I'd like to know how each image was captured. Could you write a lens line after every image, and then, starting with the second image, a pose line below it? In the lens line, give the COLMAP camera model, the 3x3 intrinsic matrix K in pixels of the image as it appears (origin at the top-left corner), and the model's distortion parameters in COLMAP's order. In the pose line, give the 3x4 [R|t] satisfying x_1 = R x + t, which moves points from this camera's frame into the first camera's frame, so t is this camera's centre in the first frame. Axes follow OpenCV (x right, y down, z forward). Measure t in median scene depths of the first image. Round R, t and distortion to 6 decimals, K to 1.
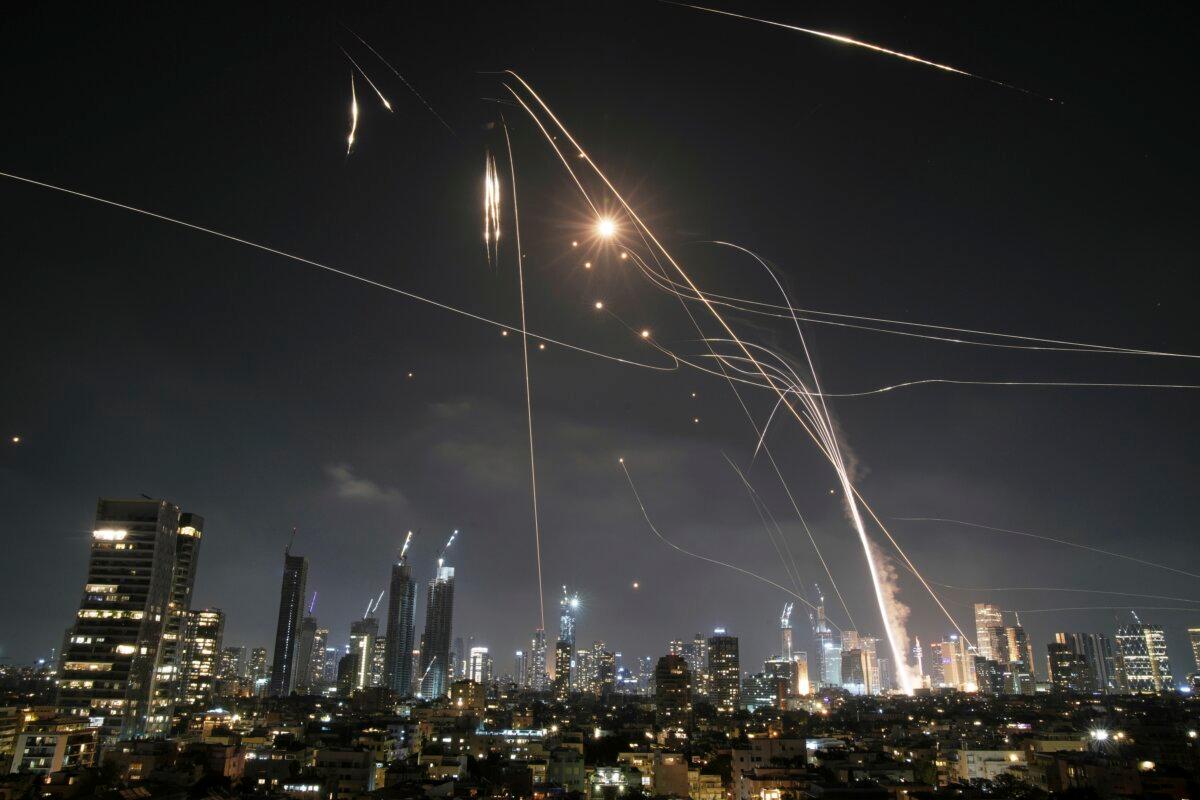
lens RADIAL K [[801.4, 0, 600.0], [0, 801.4, 400.0], [0, 0, 1]] dist [-0.131873, 0.086759]
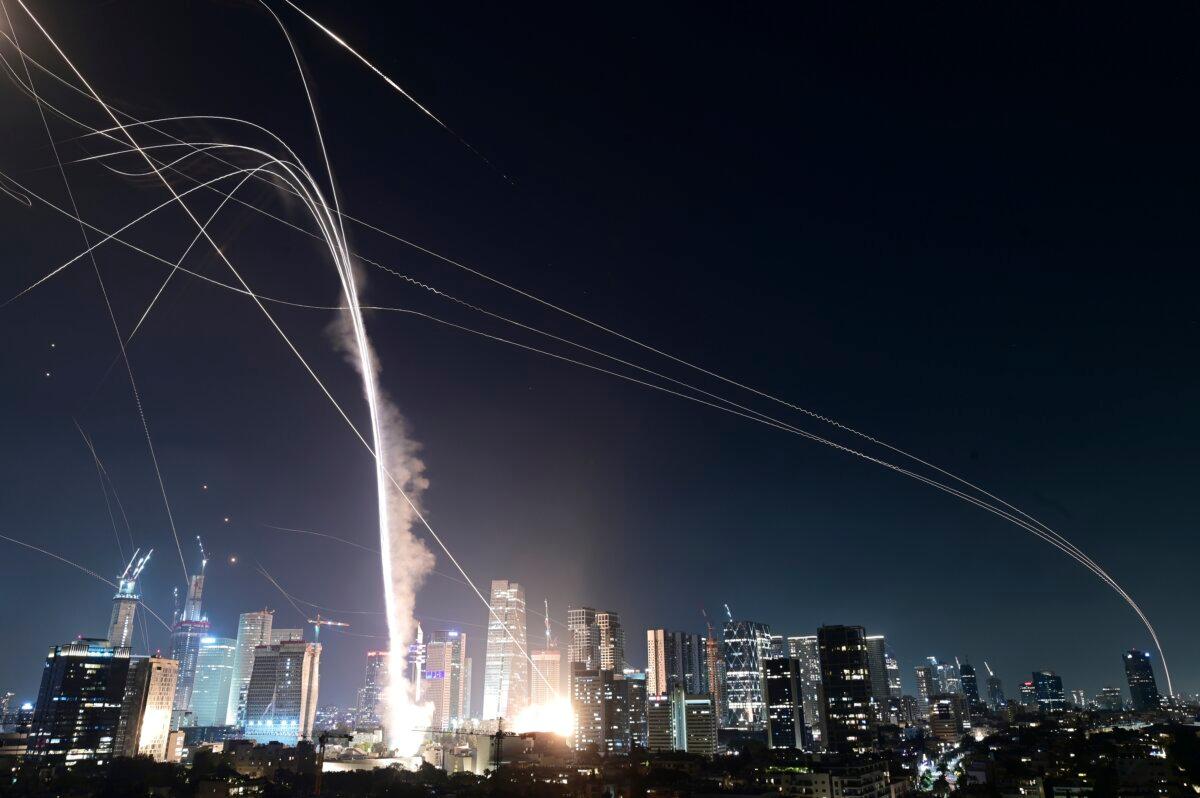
lens RADIAL K [[807.0, 0, 600.0], [0, 807.0, 399.0], [0, 0, 1]] dist [-0.049286, 0.027899]
pose [[0.725166, 0.225165, 0.650719, 0.201214], [-0.210573, 0.972267, -0.101765, 0.312274], [-0.655587, -0.063227, 0.752468, 0.886038]]
